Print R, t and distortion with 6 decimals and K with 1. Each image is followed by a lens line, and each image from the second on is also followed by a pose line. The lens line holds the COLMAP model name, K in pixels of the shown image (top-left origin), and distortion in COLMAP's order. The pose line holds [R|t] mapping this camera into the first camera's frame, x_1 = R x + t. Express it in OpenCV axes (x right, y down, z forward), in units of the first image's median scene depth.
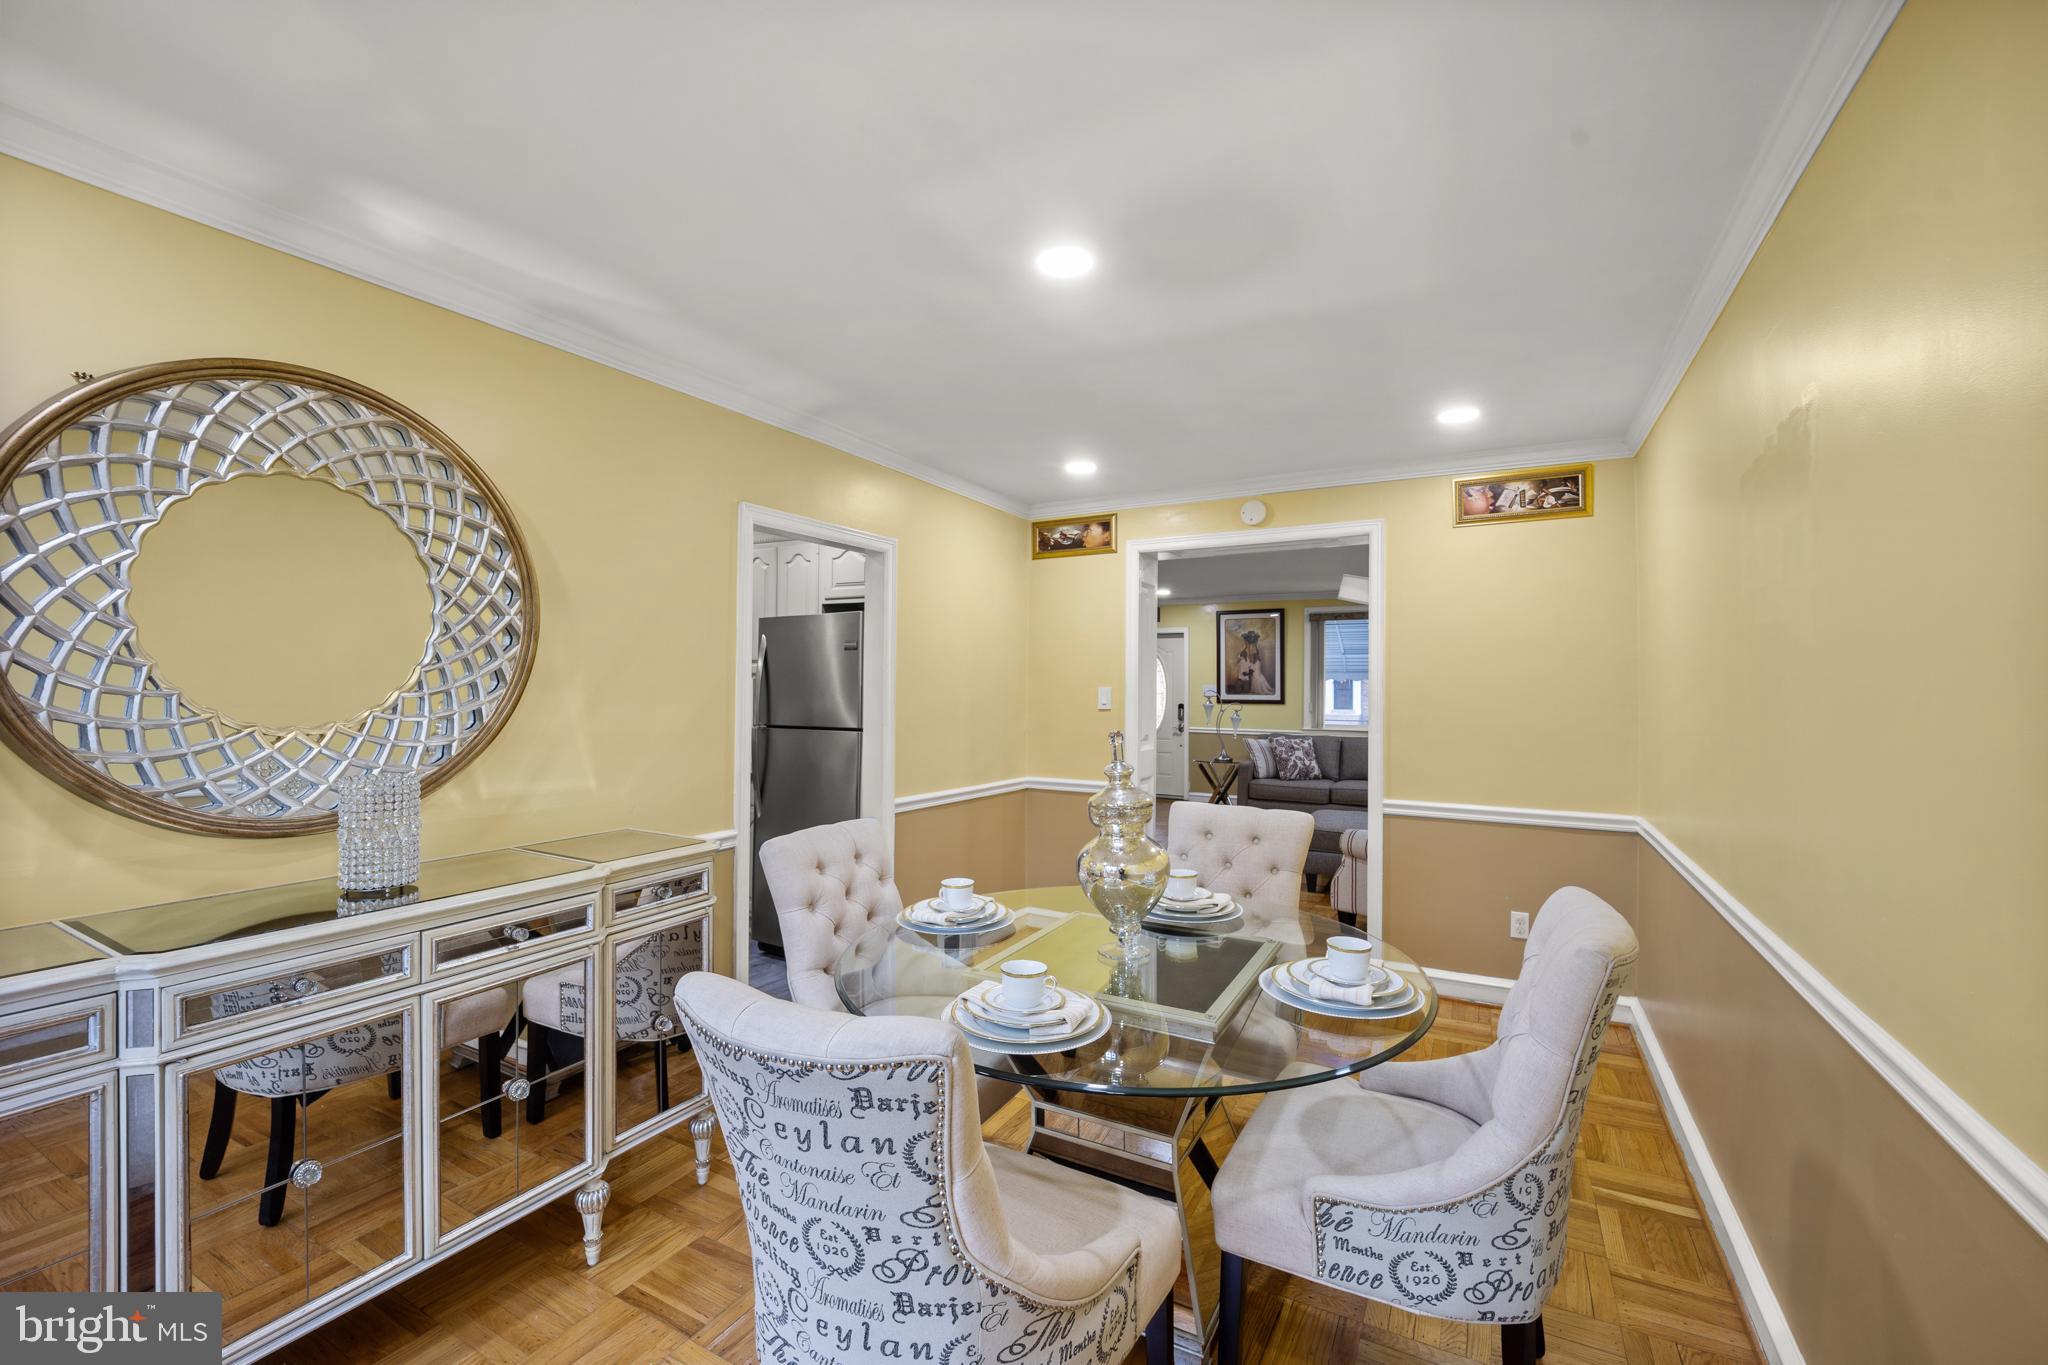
lens RADIAL K [[844.4, 0, 1019.6], [0, 844.4, 688.7], [0, 0, 1]] dist [0.001827, -0.000468]
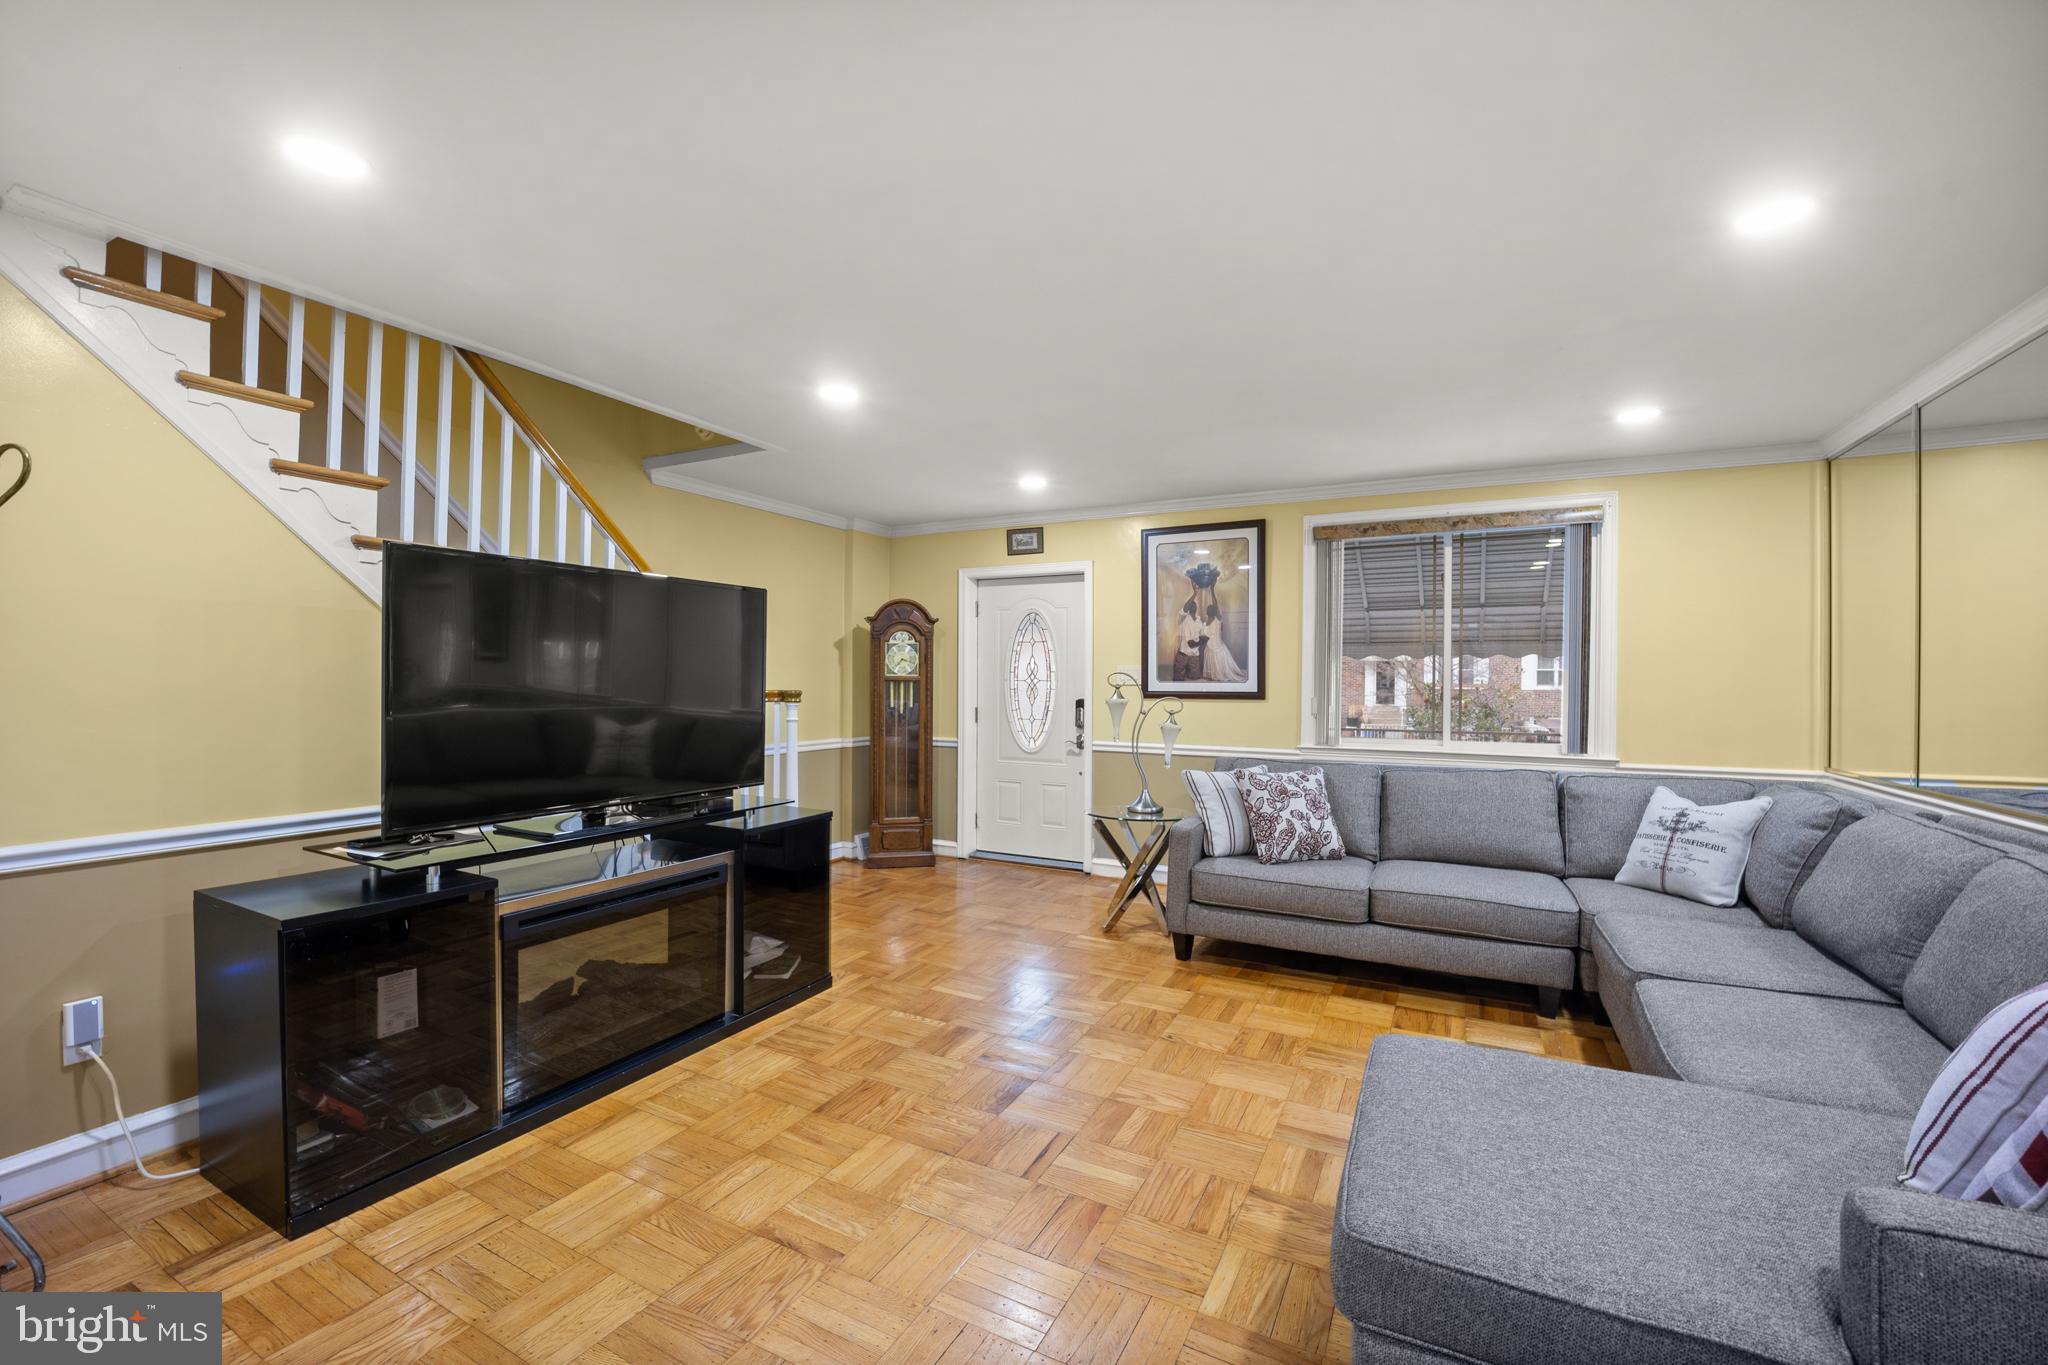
lens RADIAL K [[844.4, 0, 1016.8], [0, 844.4, 682.5], [0, 0, 1]] dist [0.001827, -0.000468]
pose [[0.999578, 0.002968, 0.028894, 0.141769], [-0.002883, 0.999991, -0.003003, 0.009543], [-0.028903, 0.002919, 0.999578, 0.471849]]
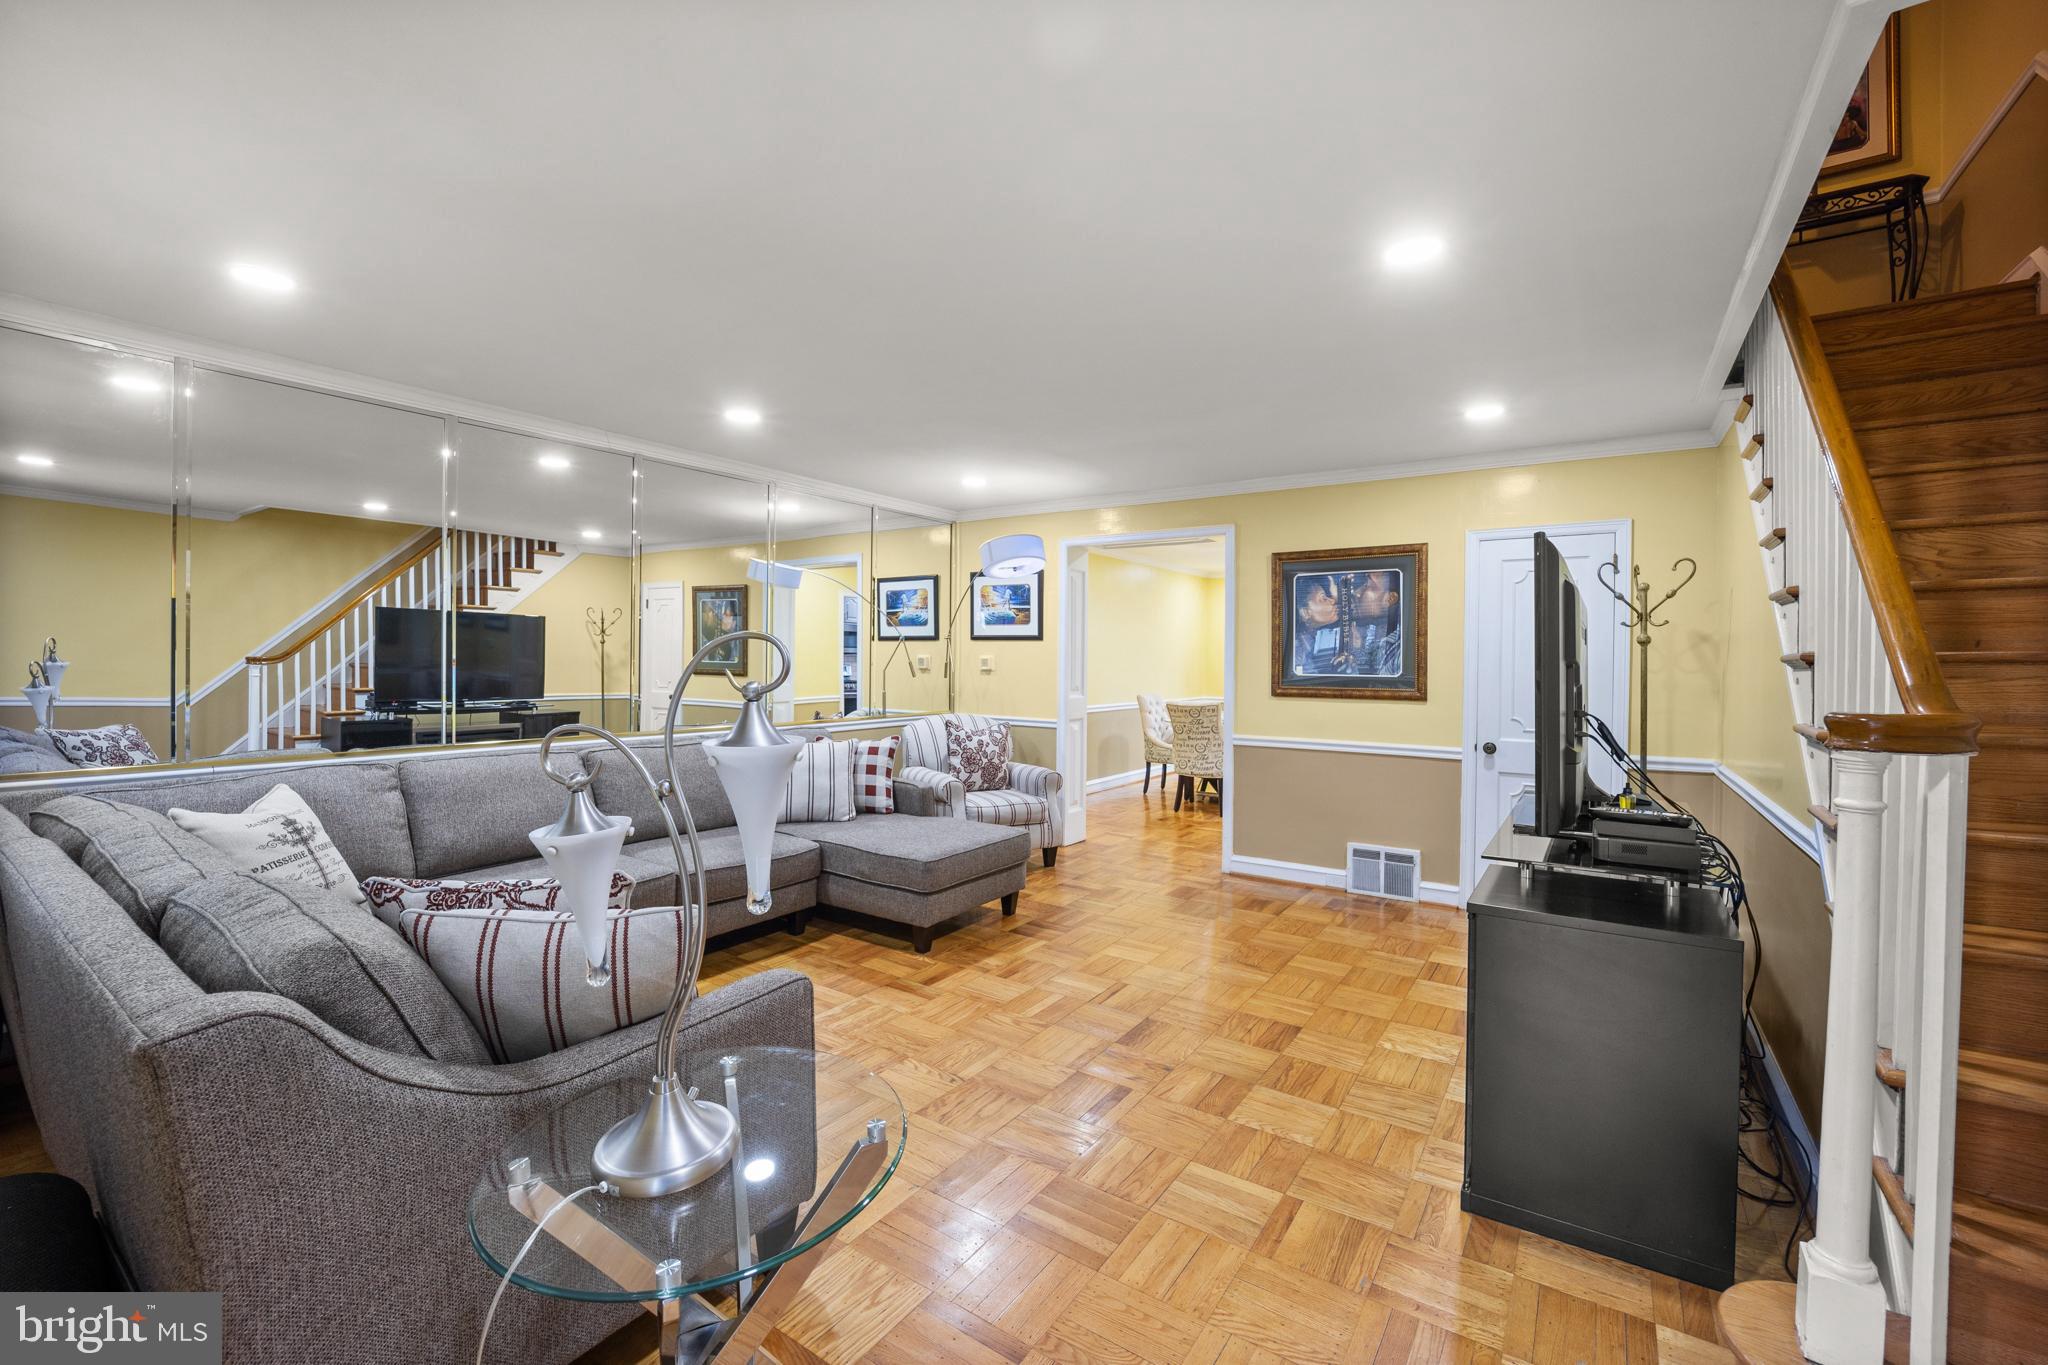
lens RADIAL K [[844.4, 0, 1027.9], [0, 844.4, 675.5], [0, 0, 1]] dist [0.001827, -0.000468]
pose [[-0.996495, -0.008759, 0.083195, 0.163371], [-0.008183, 0.999940, 0.007268, 0.010218], [-0.083254, 0.006562, -0.996507, 1.060756]]
